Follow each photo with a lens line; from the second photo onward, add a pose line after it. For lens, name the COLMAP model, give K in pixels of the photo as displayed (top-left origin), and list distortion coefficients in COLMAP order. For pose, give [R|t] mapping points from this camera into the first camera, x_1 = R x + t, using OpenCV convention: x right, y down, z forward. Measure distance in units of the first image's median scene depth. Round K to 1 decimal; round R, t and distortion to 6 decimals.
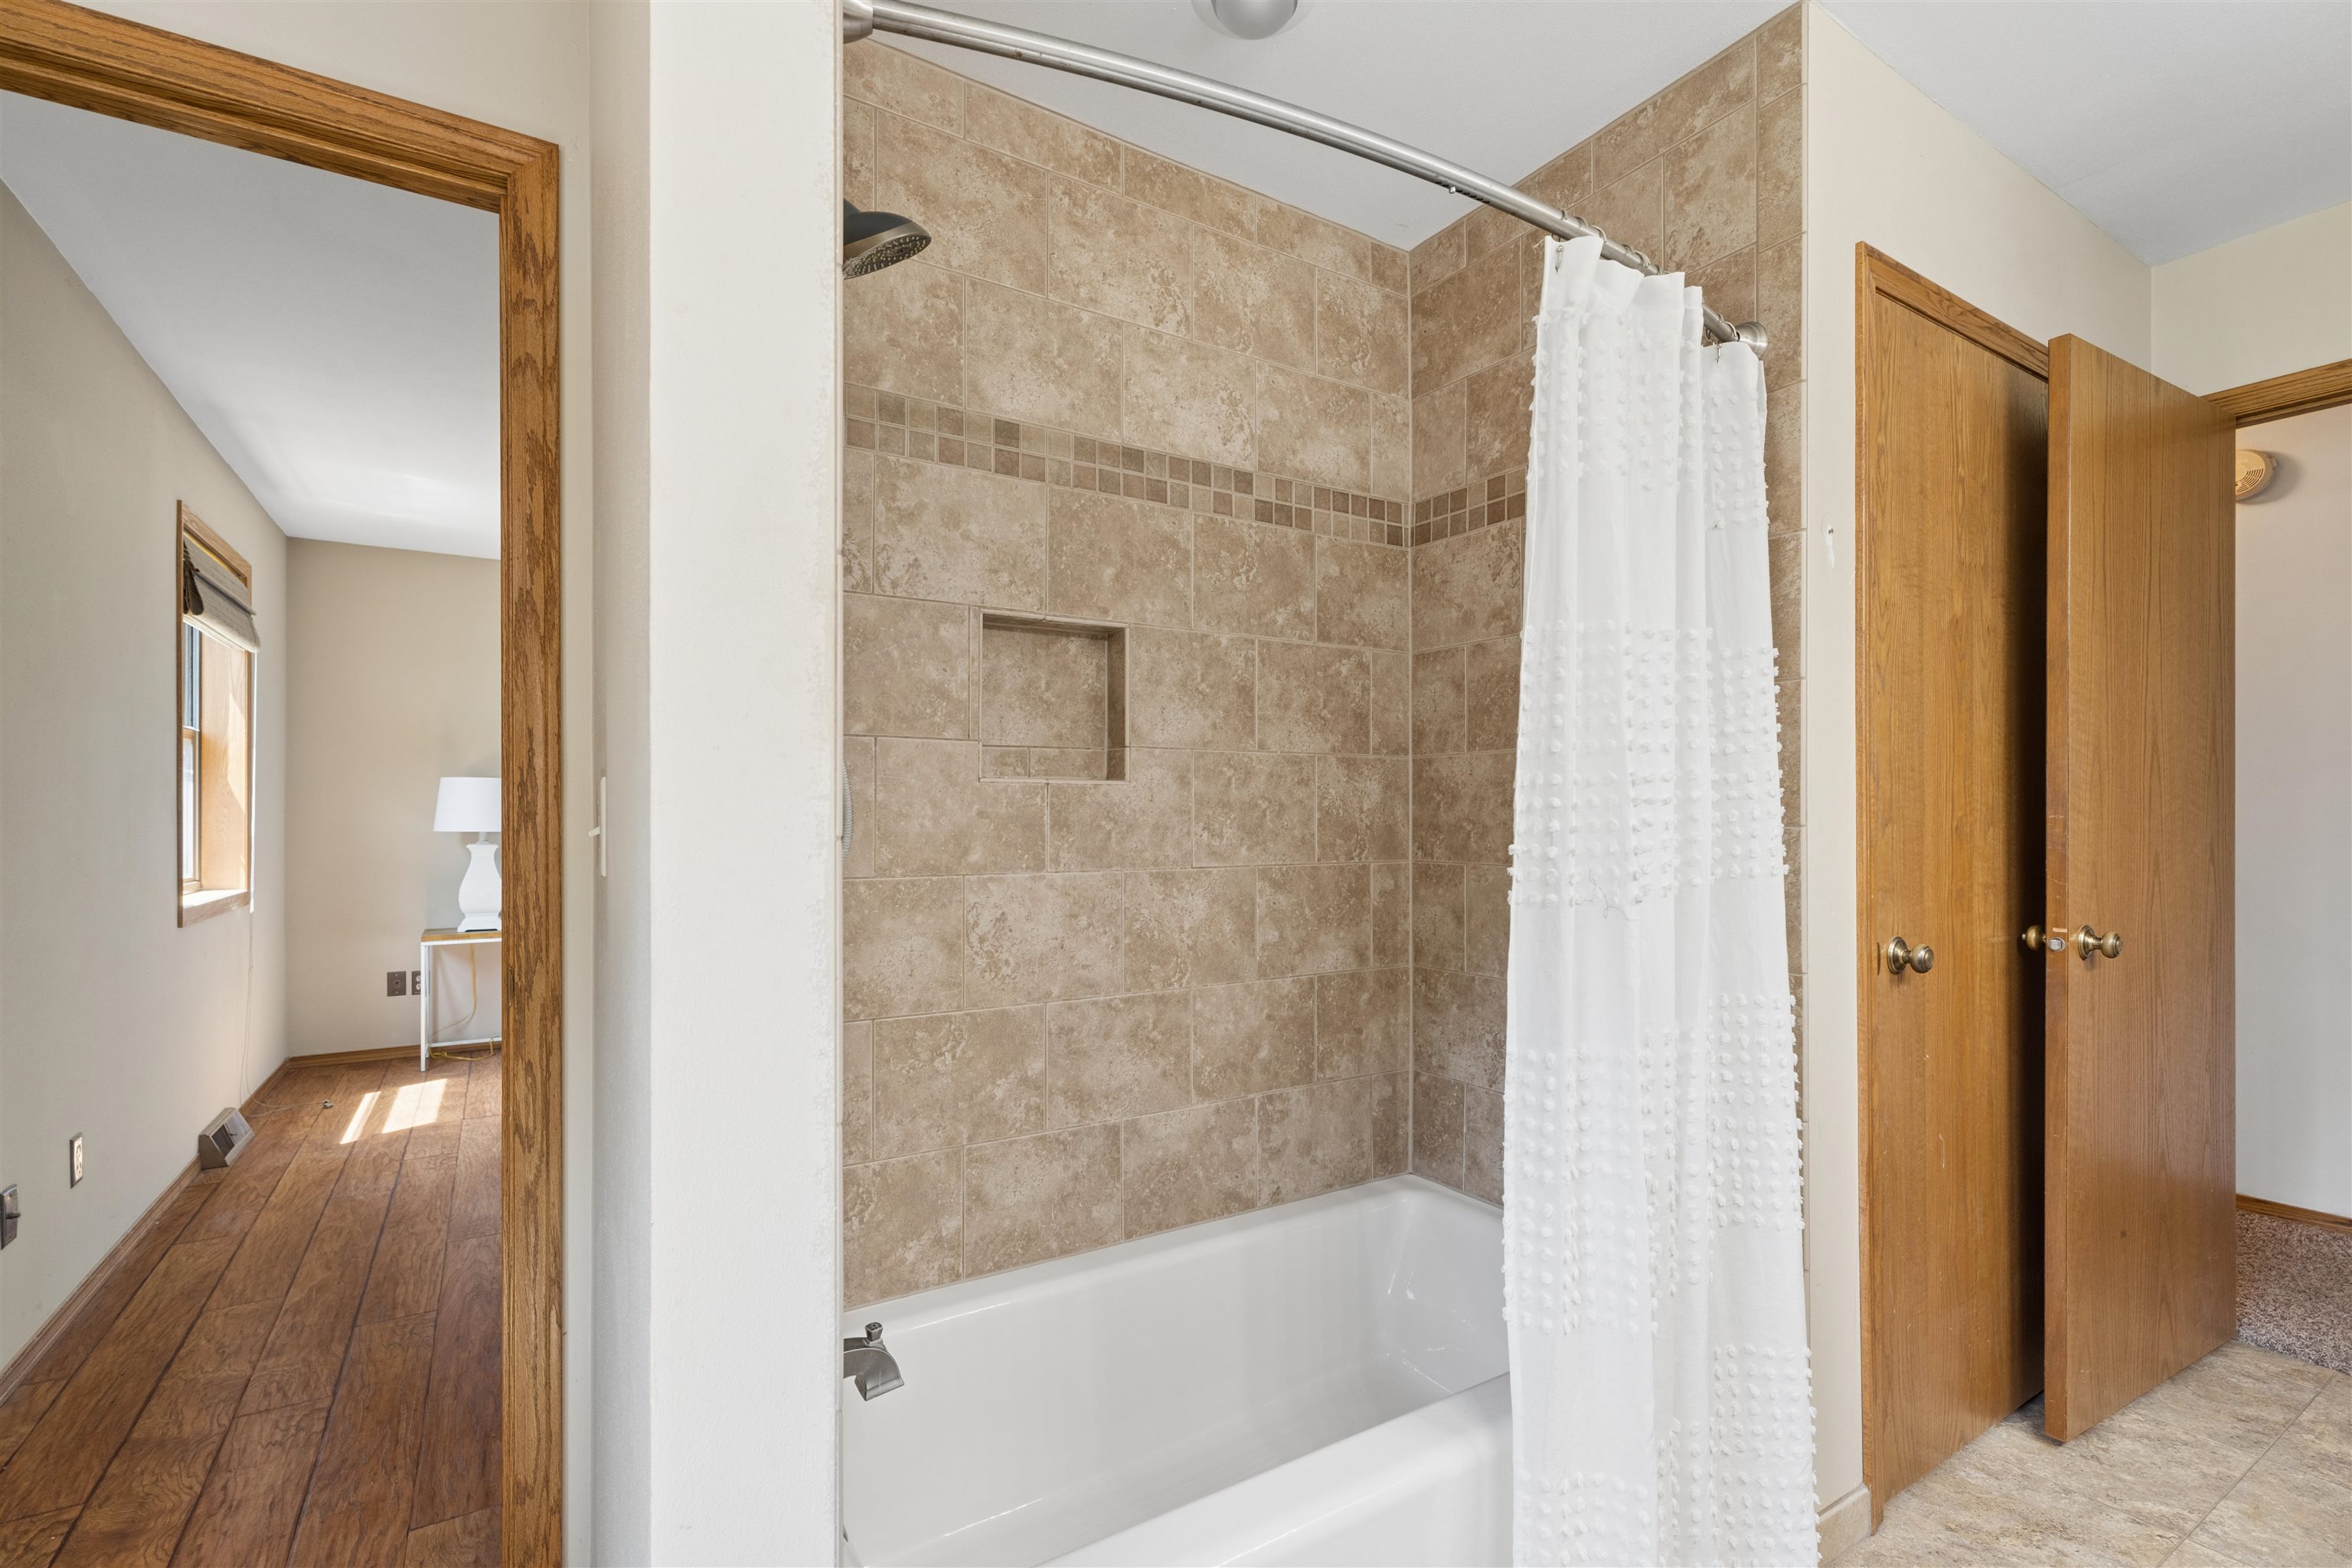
lens RADIAL K [[1061.2, 0, 1175.5], [0, 1061.2, 811.8], [0, 0, 1]] dist [0.000335, -0.000439]
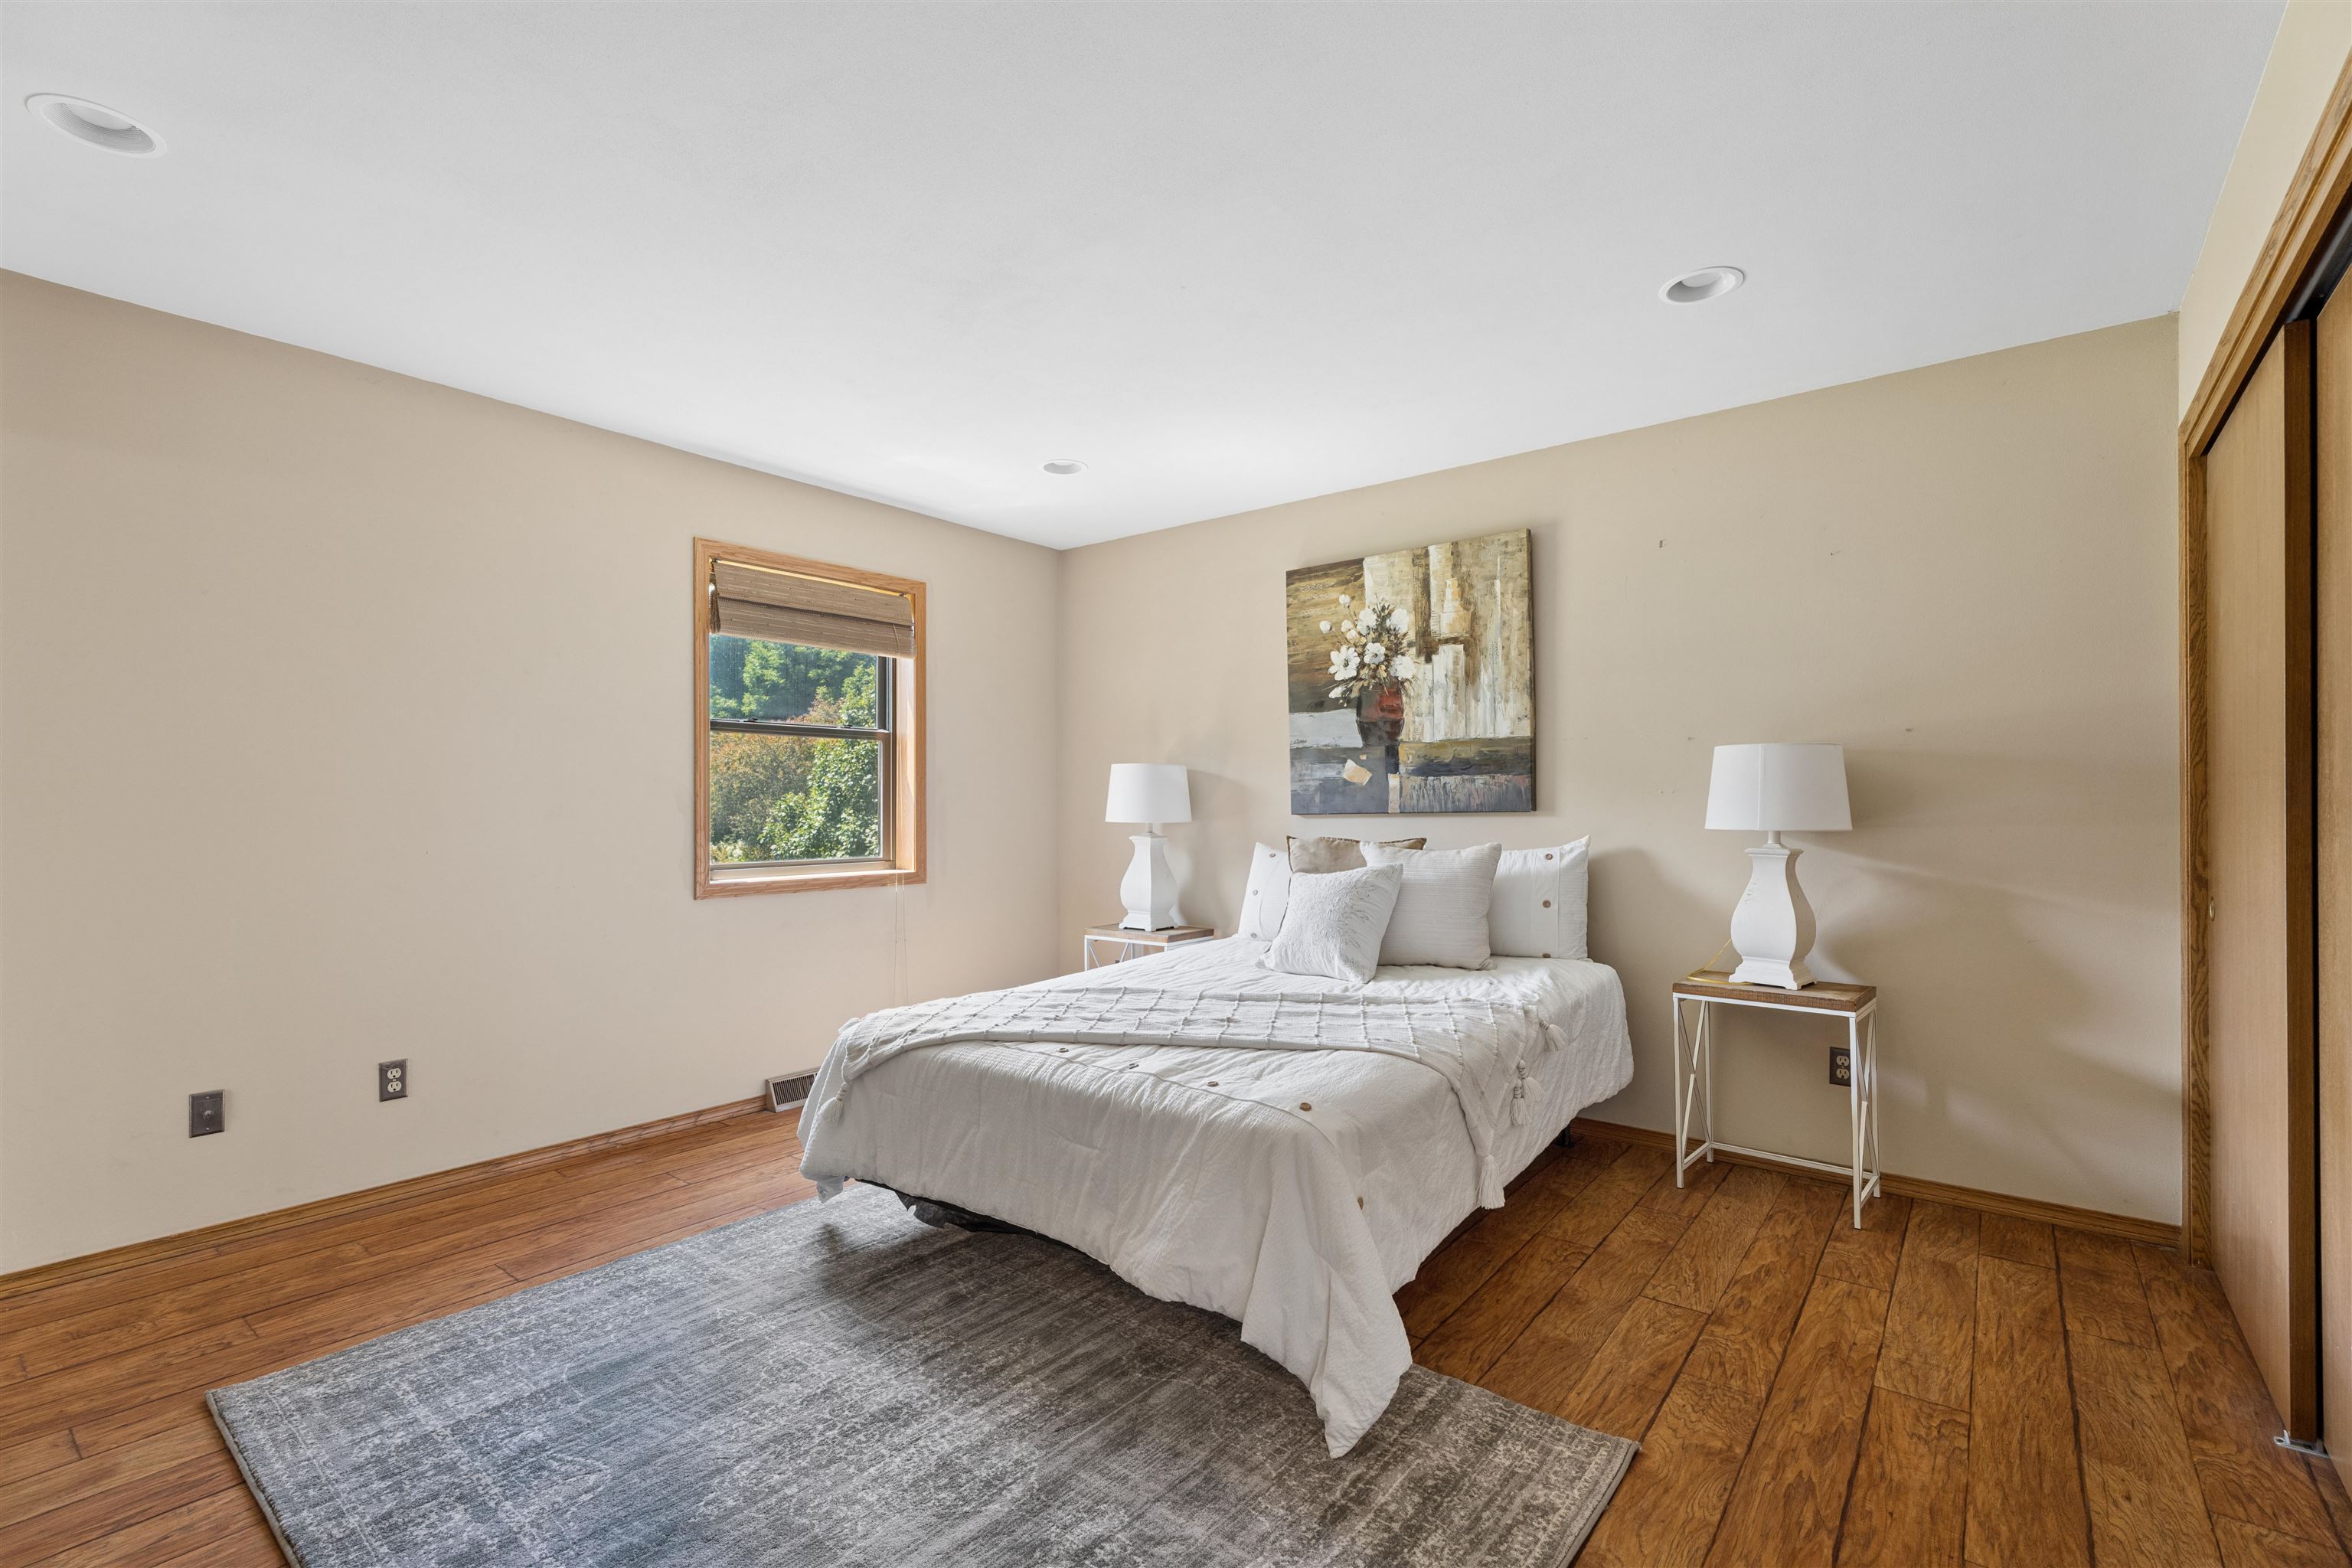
lens RADIAL K [[1056.9, 0, 1173.6], [0, 1056.9, 797.0], [0, 0, 1]] dist [0.006788, 0.000179]
pose [[0.326684, -0.002845, -0.945129, 0.285582], [0.003171, 0.999993, -0.001914, -0.001570], [0.945128, -0.002372, 0.326690, 0.913437]]
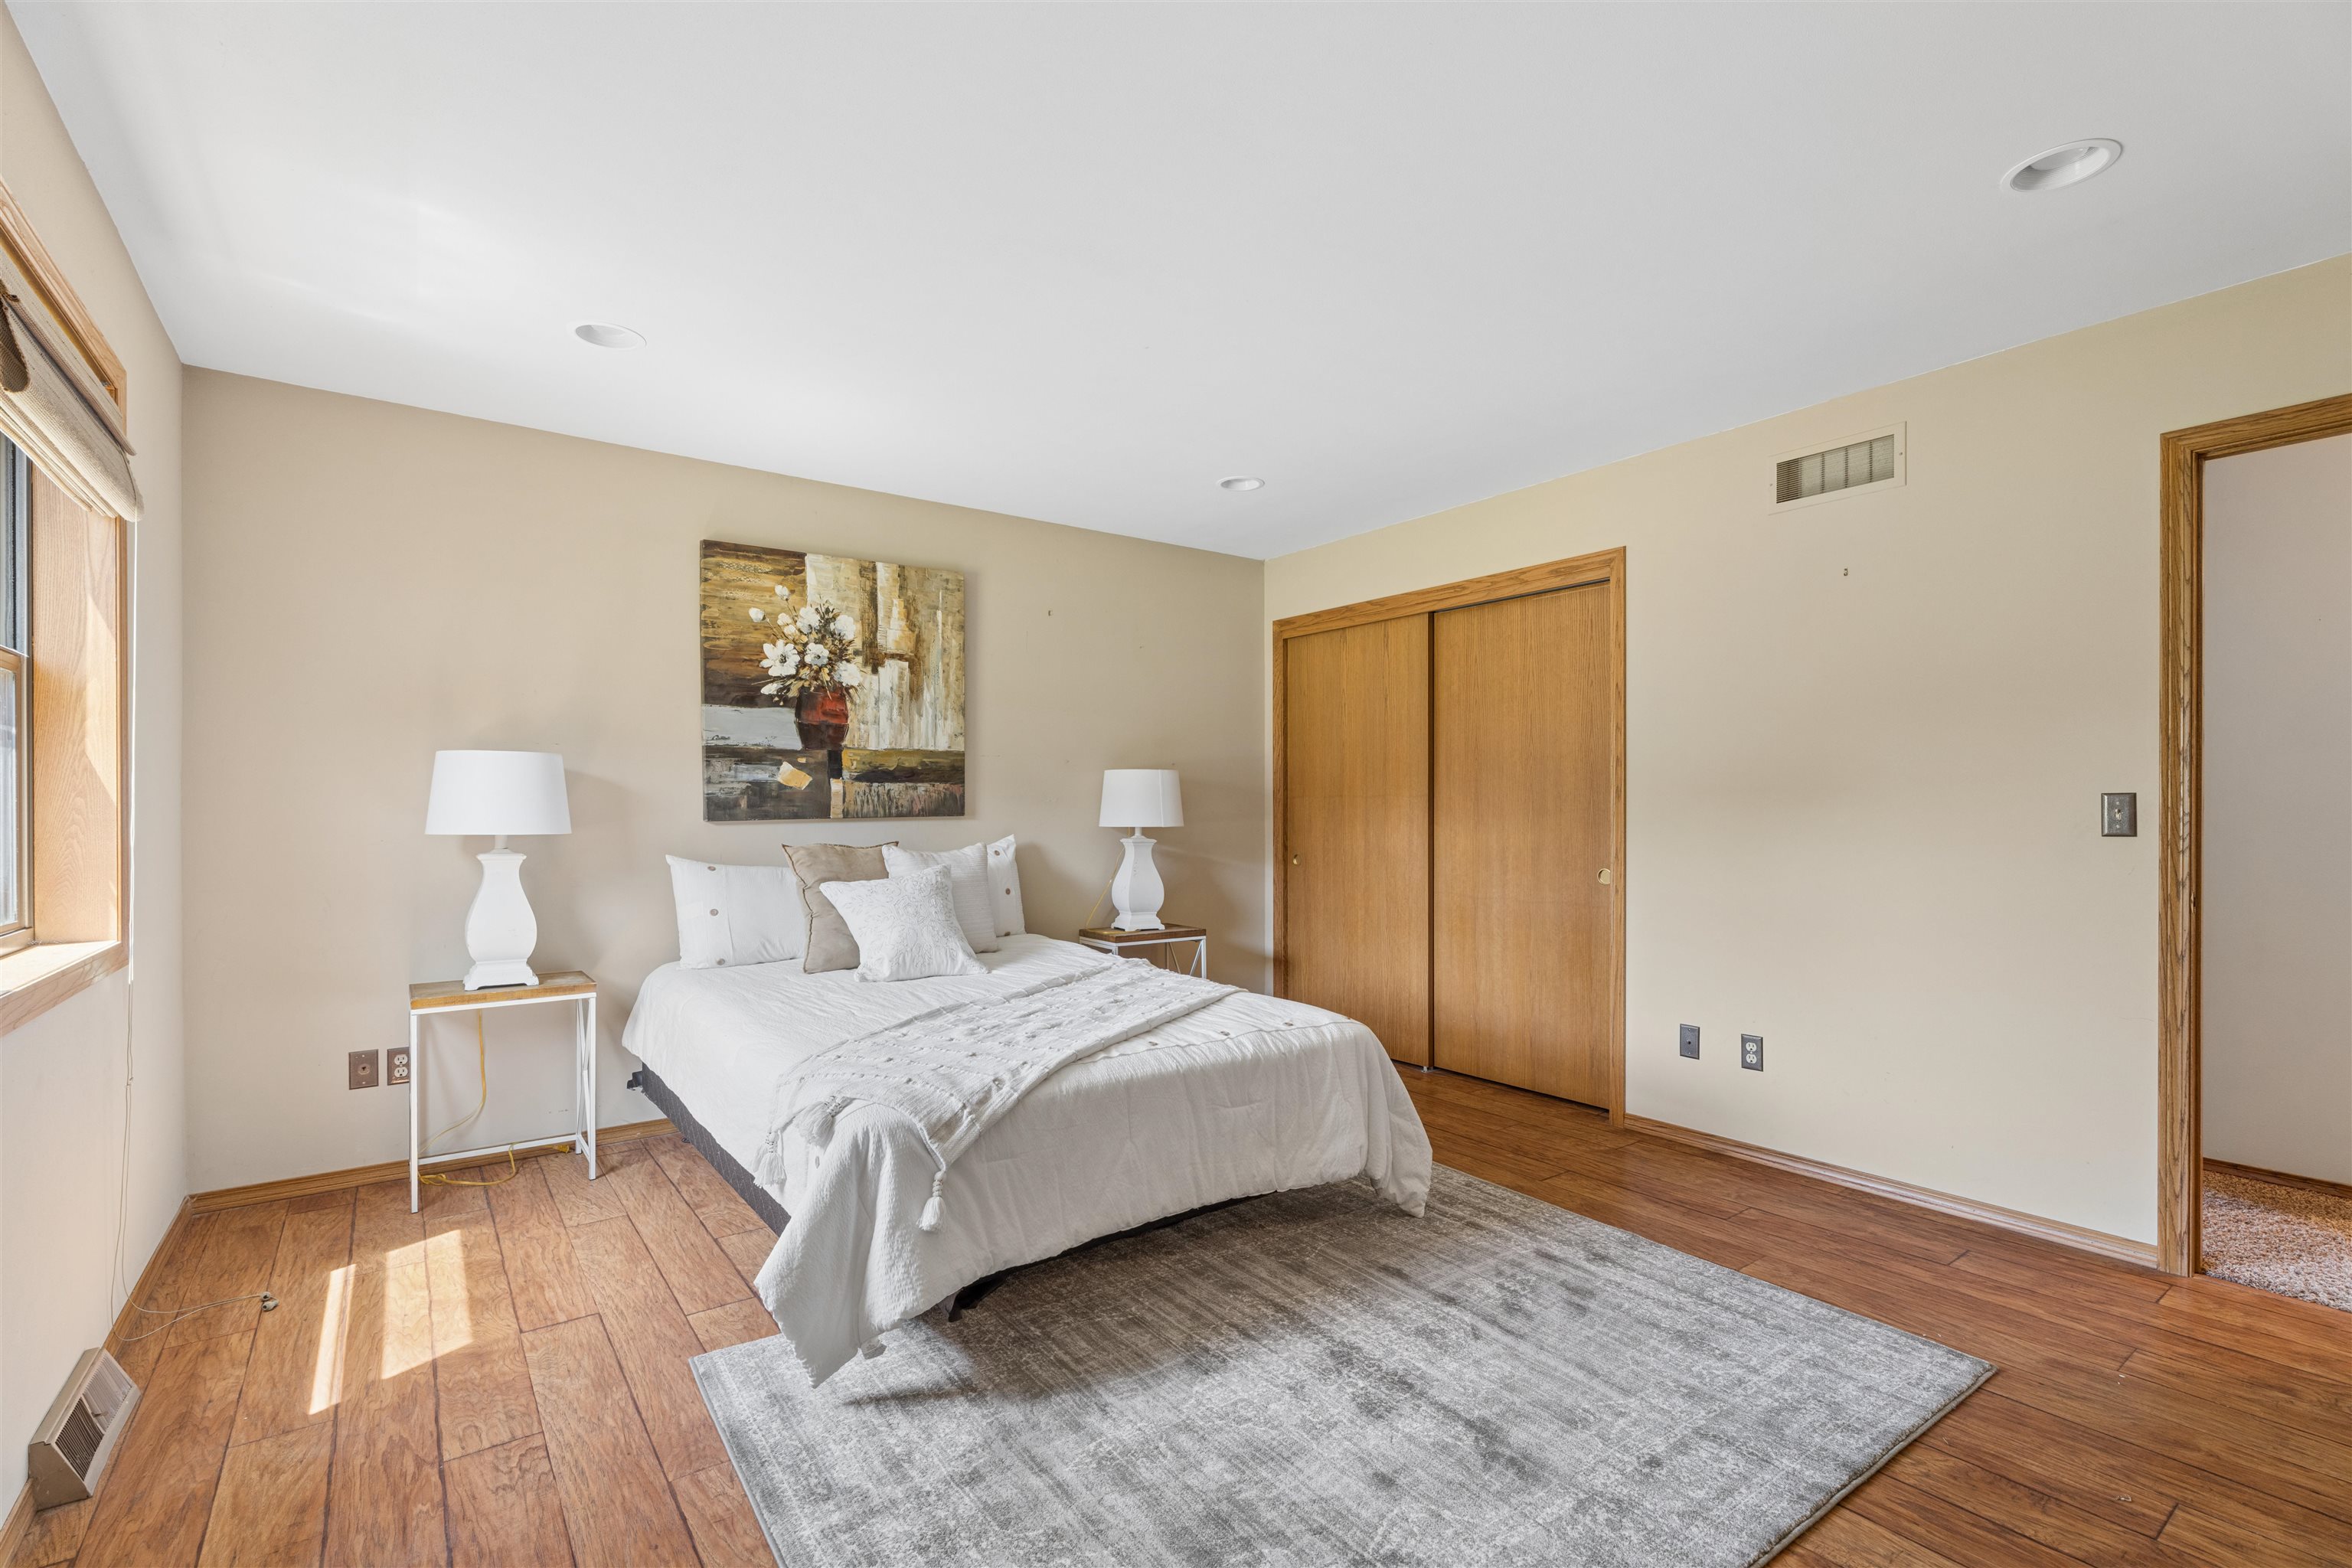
lens RADIAL K [[1061.2, 0, 1175.5], [0, 1061.2, 811.8], [0, 0, 1]] dist [0.000335, -0.000439]
pose [[0.997378, 0.001543, 0.072345, -0.360554], [-0.002075, 0.999971, 0.007286, -0.001562], [-0.072332, -0.007417, 0.997353, 0.401134]]
